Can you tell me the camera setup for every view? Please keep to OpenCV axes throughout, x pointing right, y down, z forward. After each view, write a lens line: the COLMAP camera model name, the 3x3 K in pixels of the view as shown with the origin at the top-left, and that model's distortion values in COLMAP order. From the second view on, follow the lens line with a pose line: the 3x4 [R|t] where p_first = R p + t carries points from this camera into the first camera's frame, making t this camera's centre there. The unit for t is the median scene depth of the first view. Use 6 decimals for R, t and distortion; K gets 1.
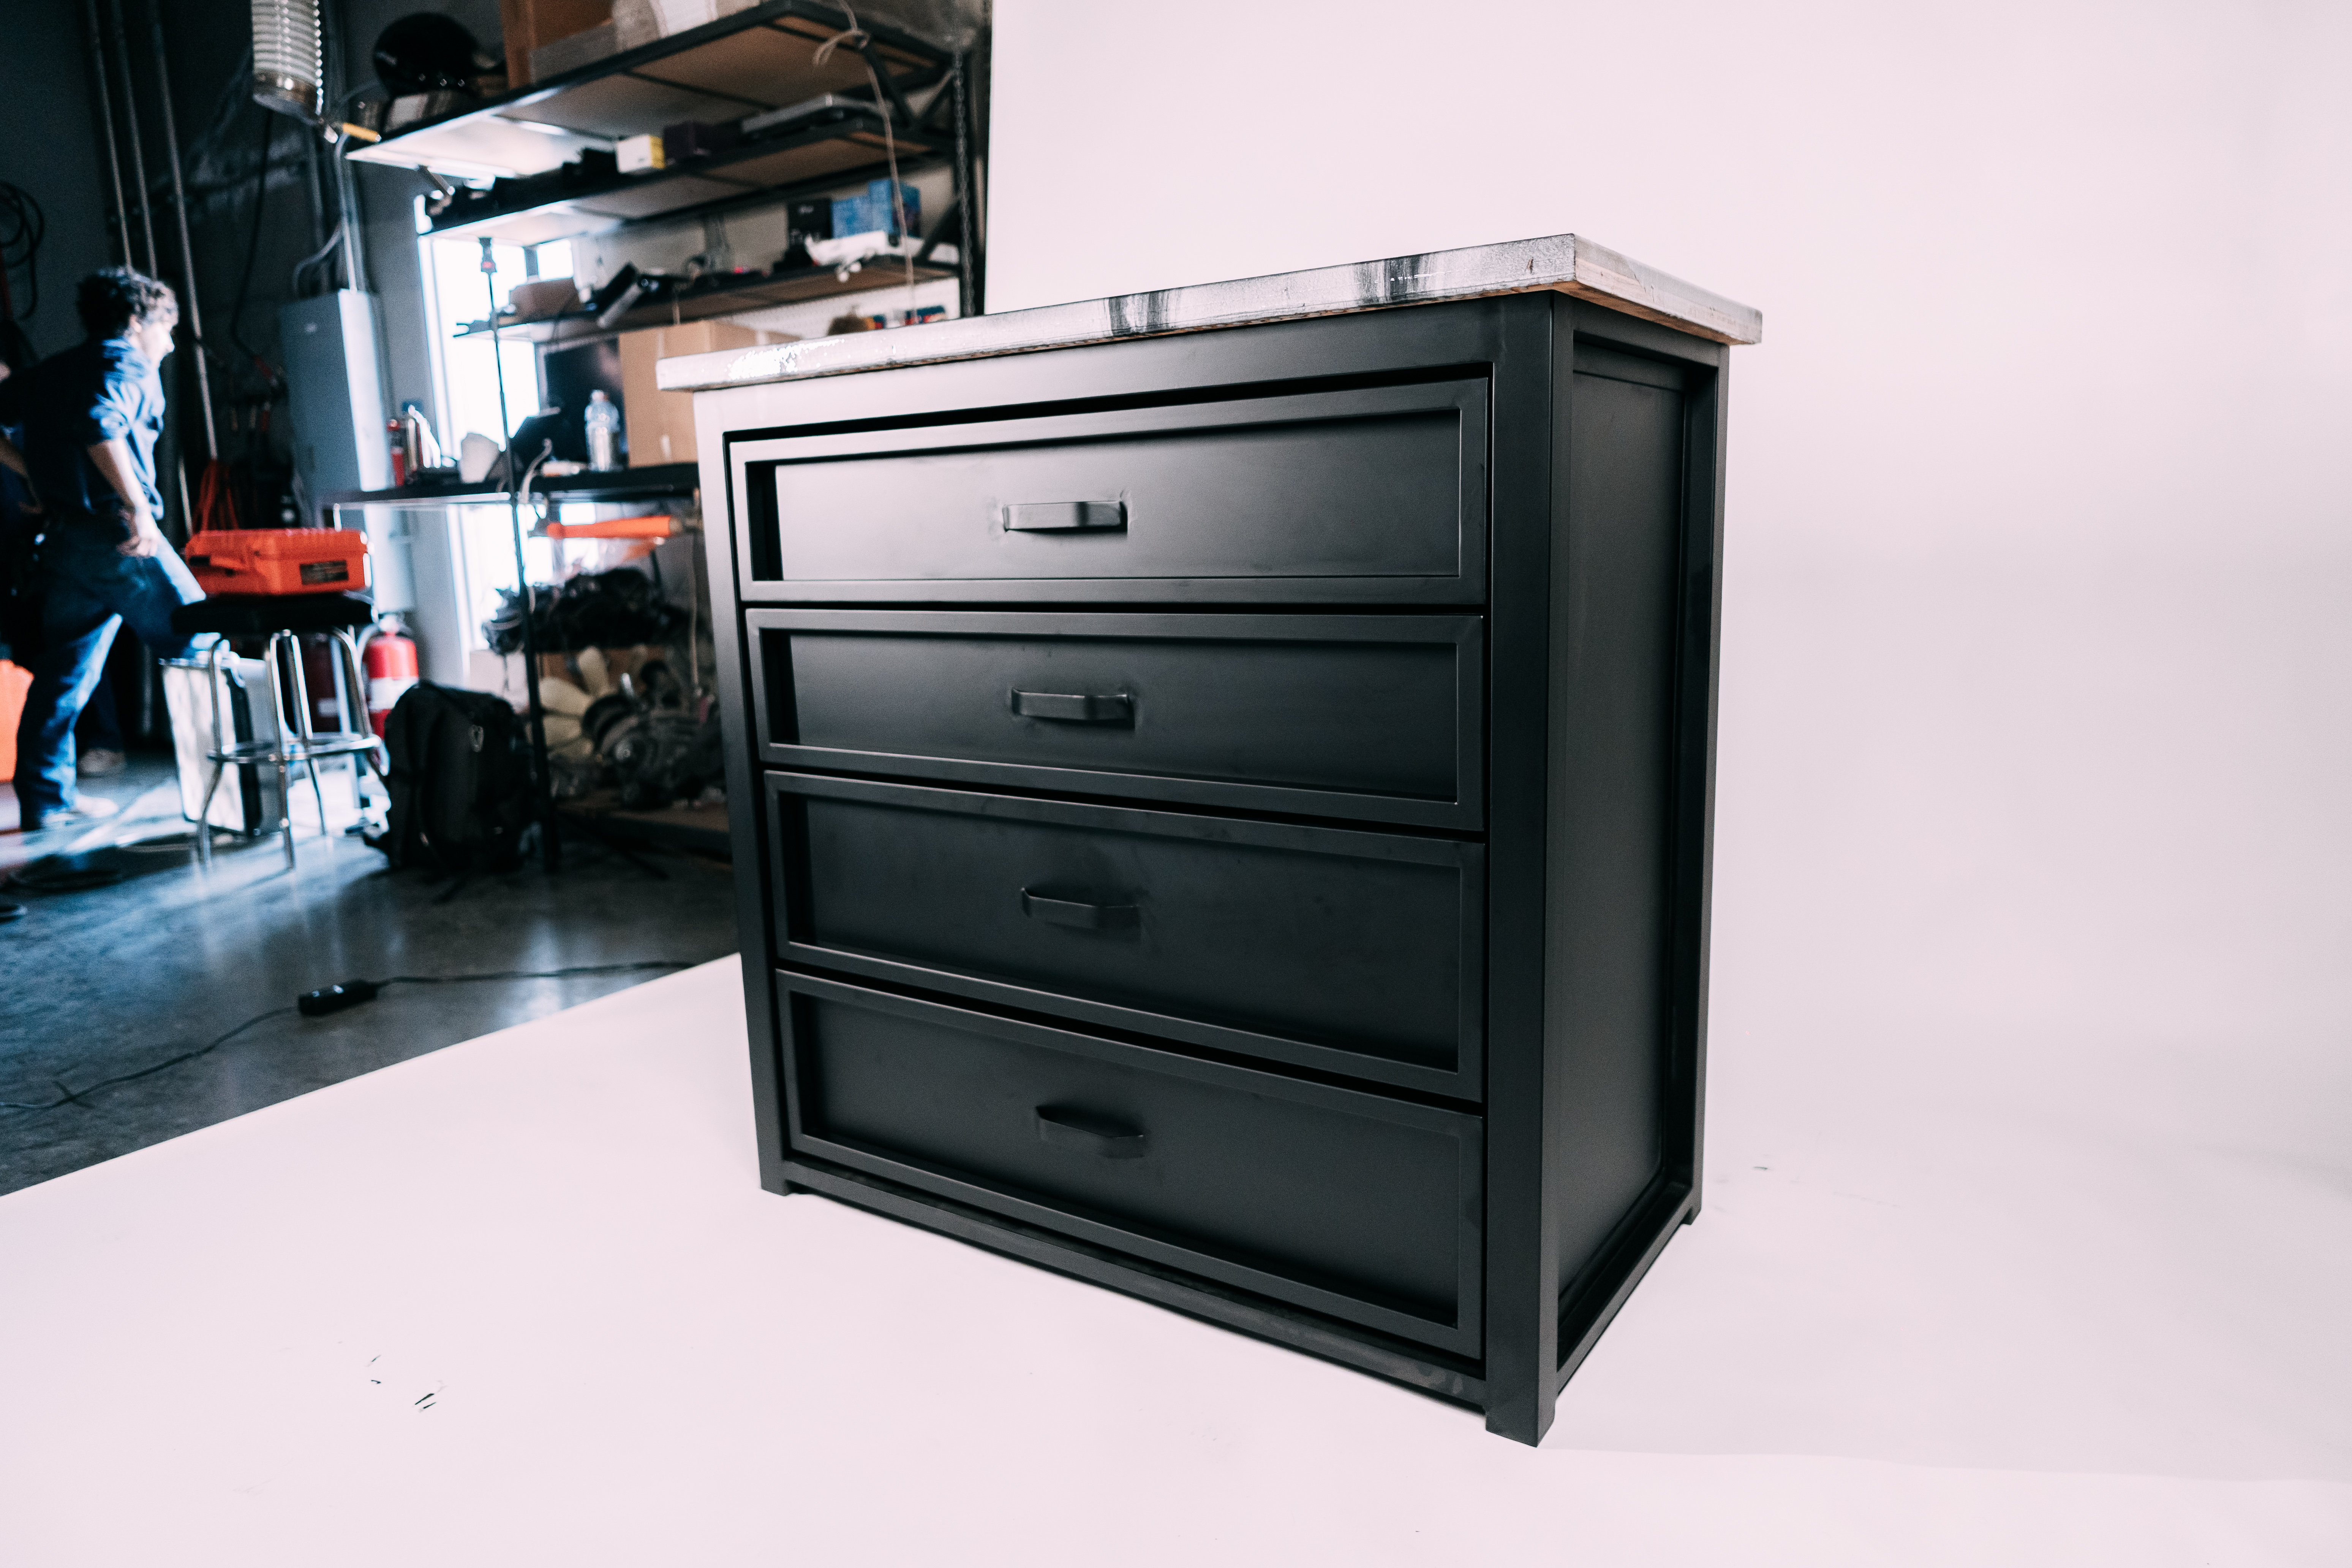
lens RADIAL K [[1493.0, 0, 1170.0], [0, 1493.0, 789.3], [0, 0, 1]] dist [-0.006049, 0.001733]
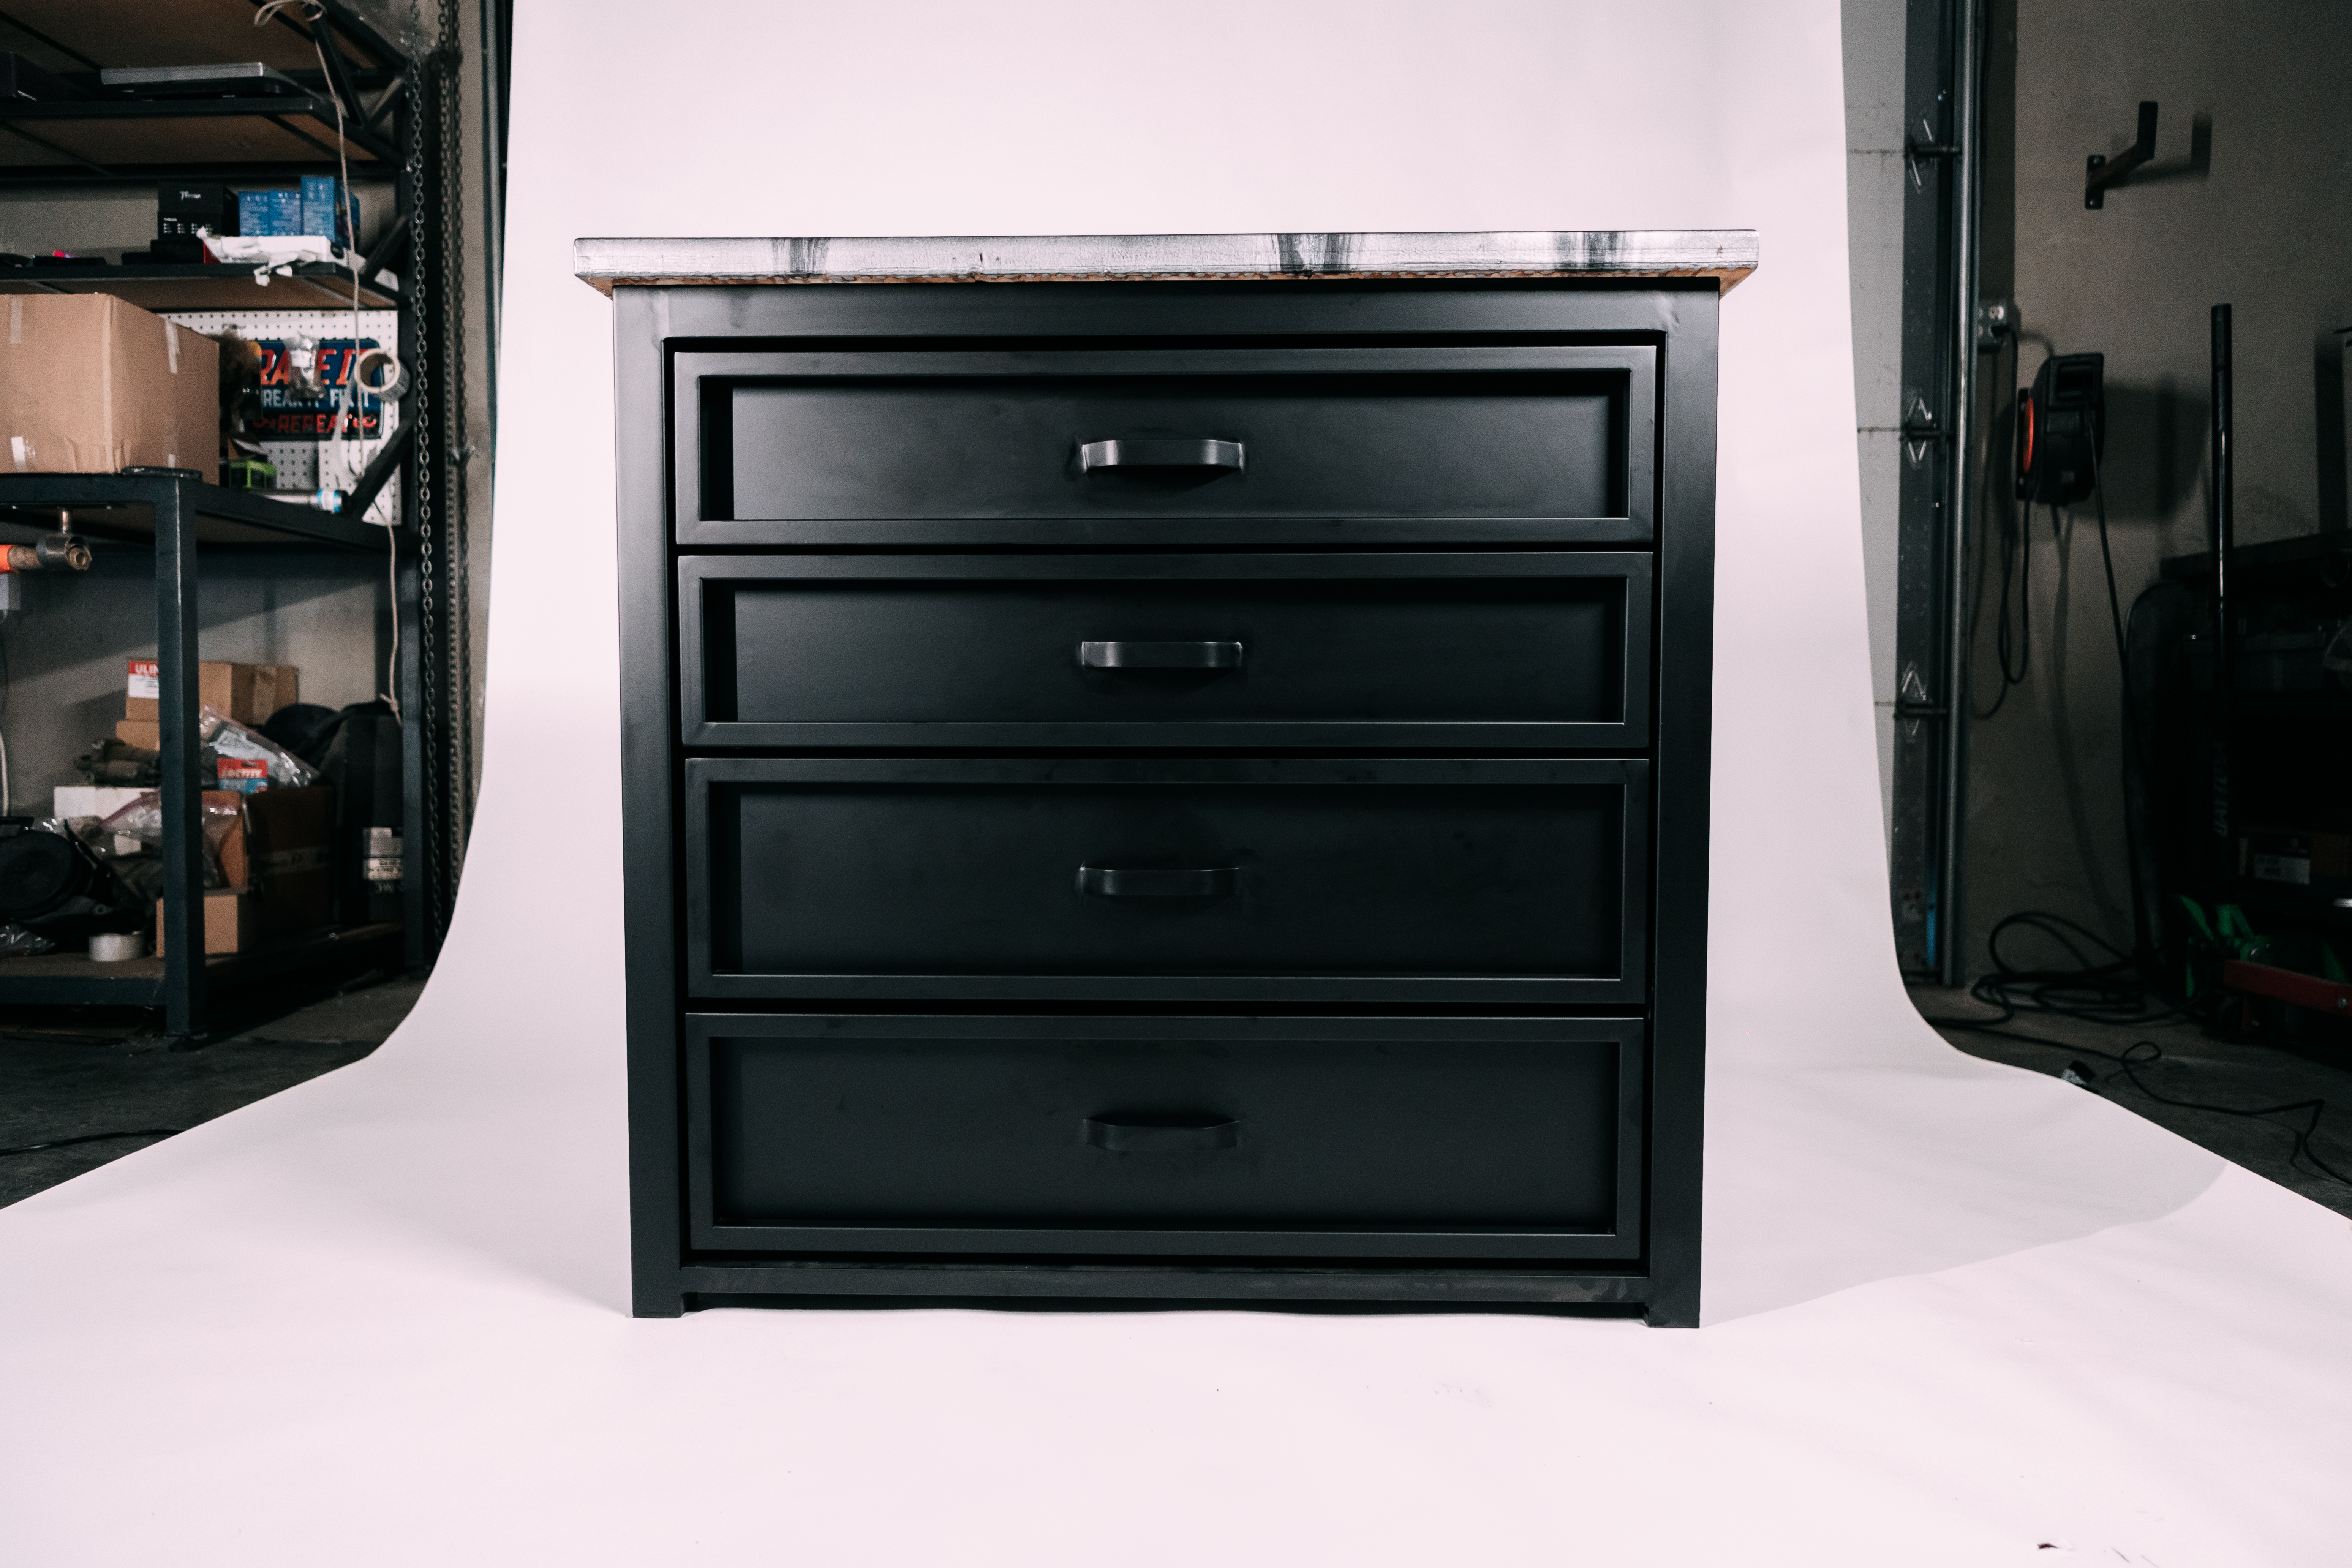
lens RADIAL K [[1493.0, 0, 1190.0], [0, 1493.0, 777.3], [0, 0, 1]] dist [-0.006049, 0.001733]
pose [[0.839785, 0.003983, 0.542905, -0.454577], [0.070406, 0.990730, -0.116174, 0.104297], [-0.538335, 0.135785, 0.831720, 0.177011]]
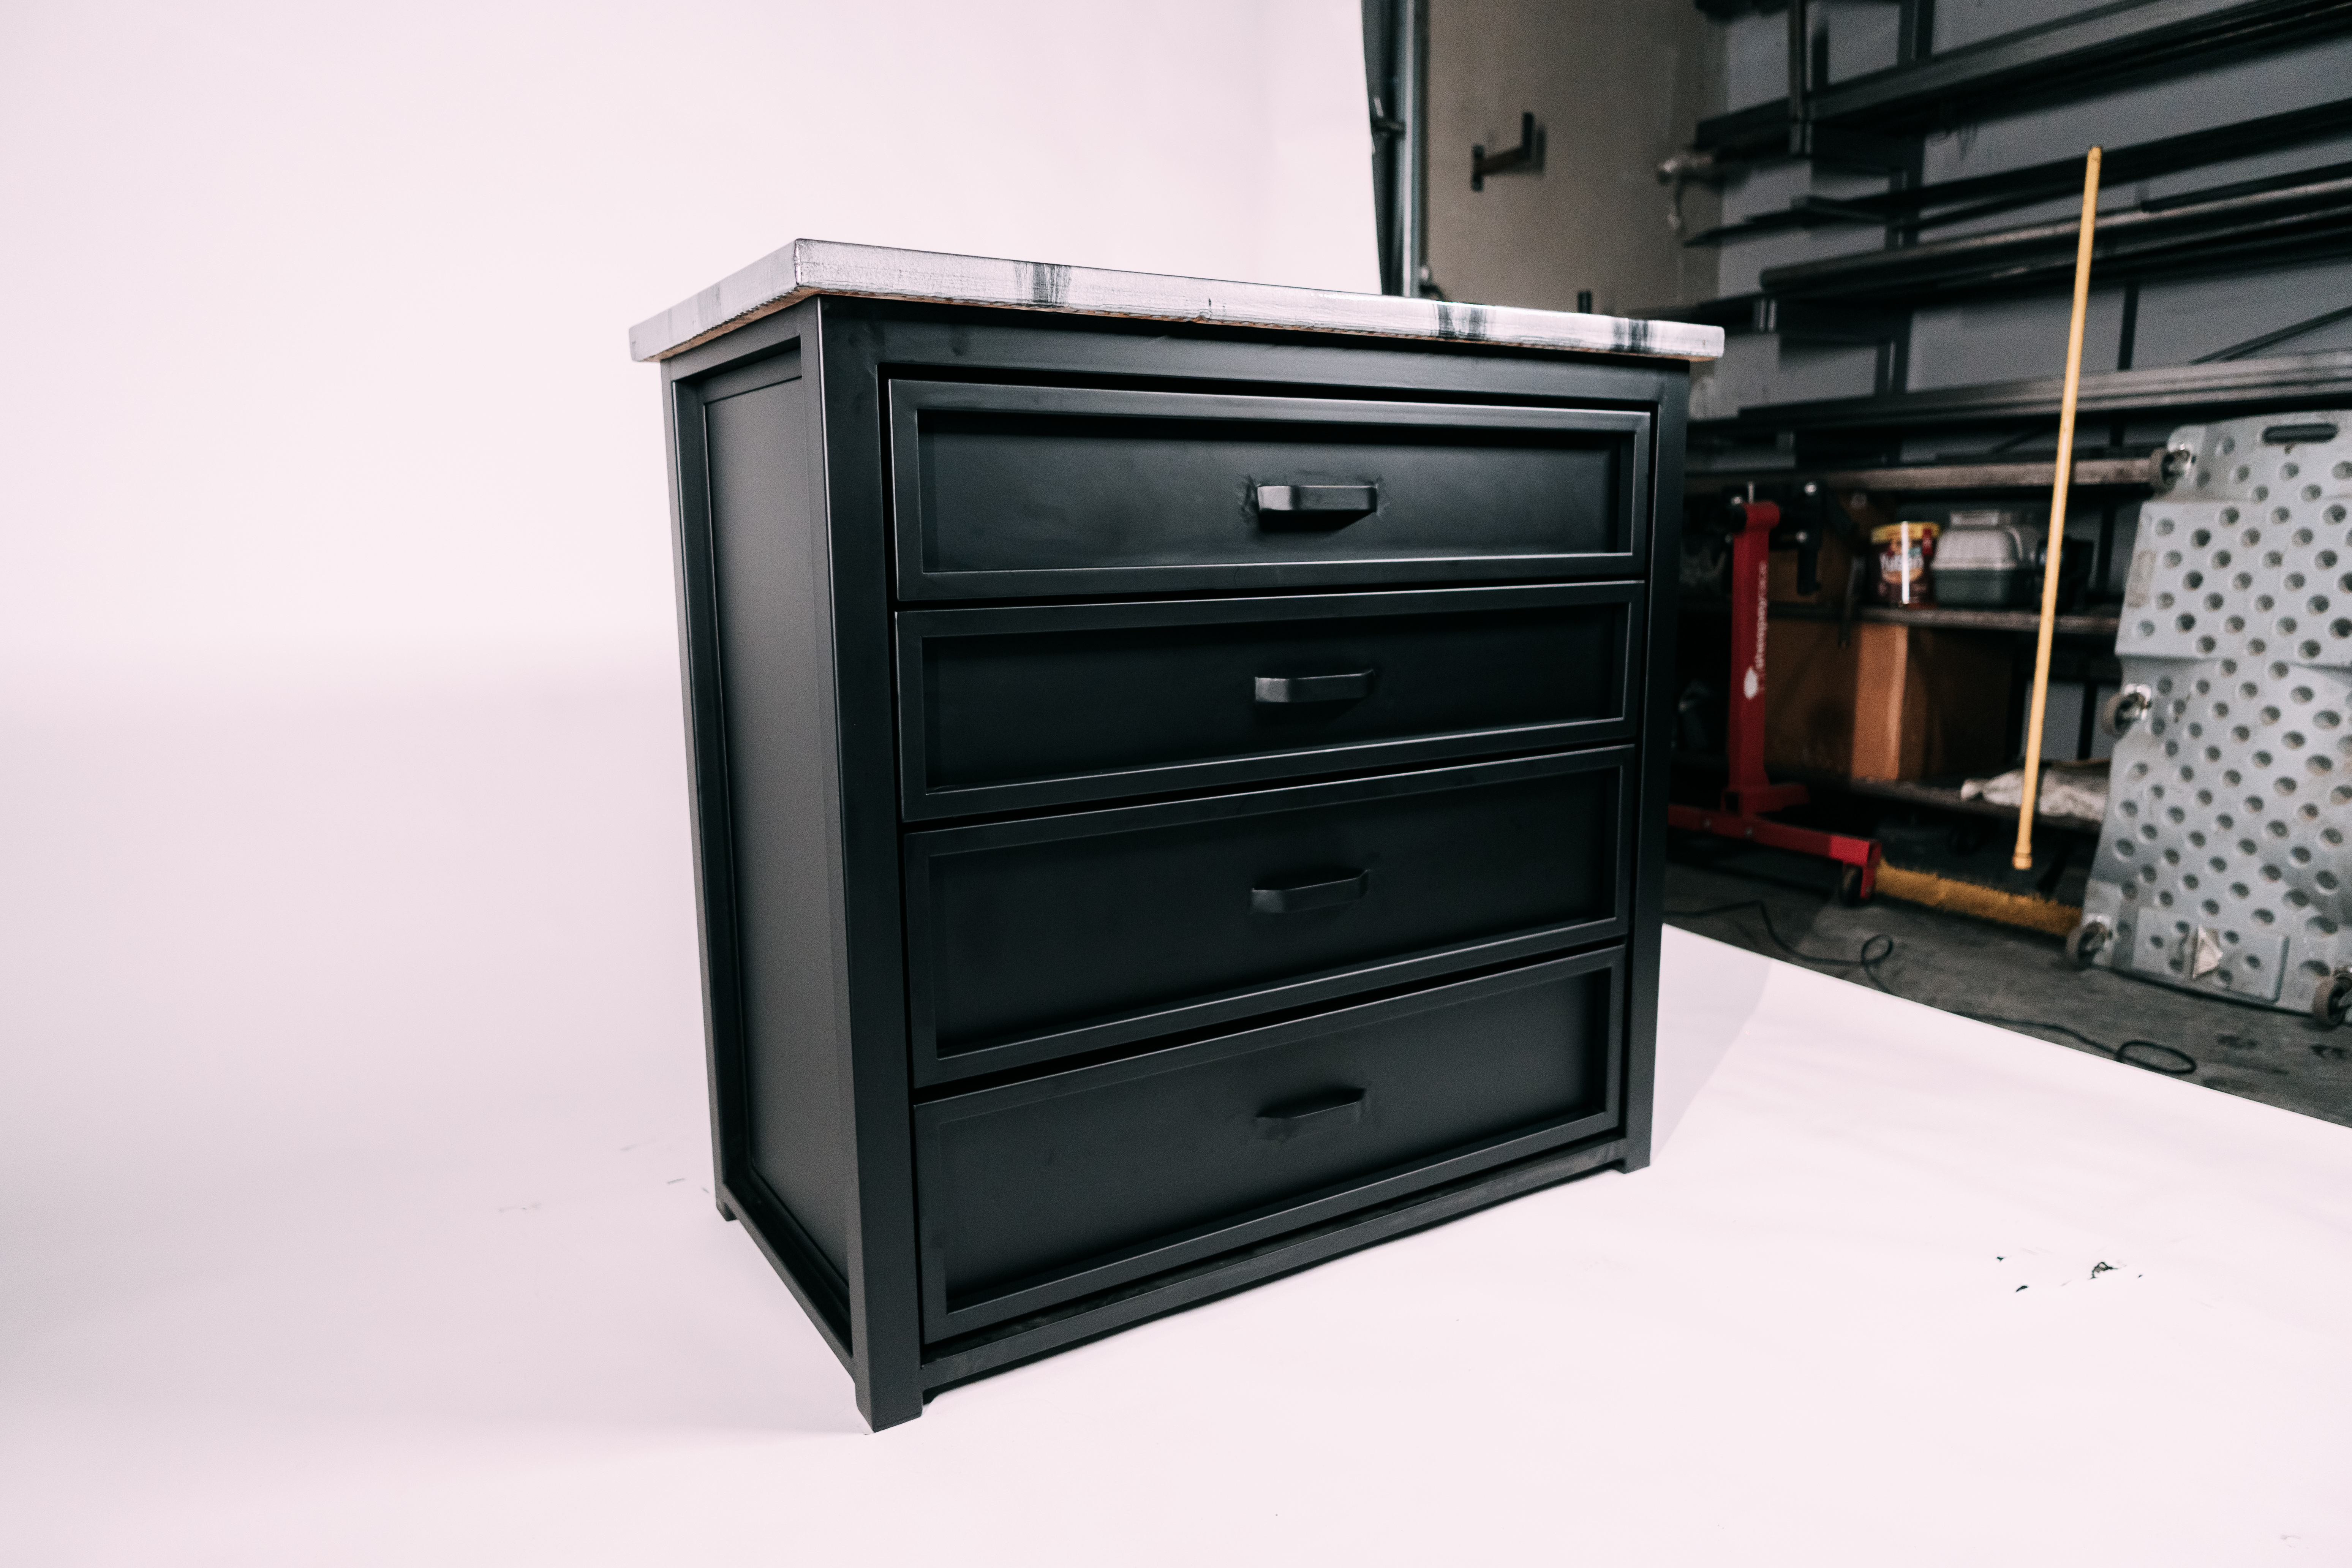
lens RADIAL K [[1493.0, 0, 1168.7], [0, 1493.0, 788.2], [0, 0, 1]] dist [-0.006049, 0.001733]
pose [[0.398594, -0.137366, 0.906782, -0.832117], [0.155007, 0.984586, 0.081016, -0.071376], [-0.903933, 0.108265, 0.413743, 0.552661]]
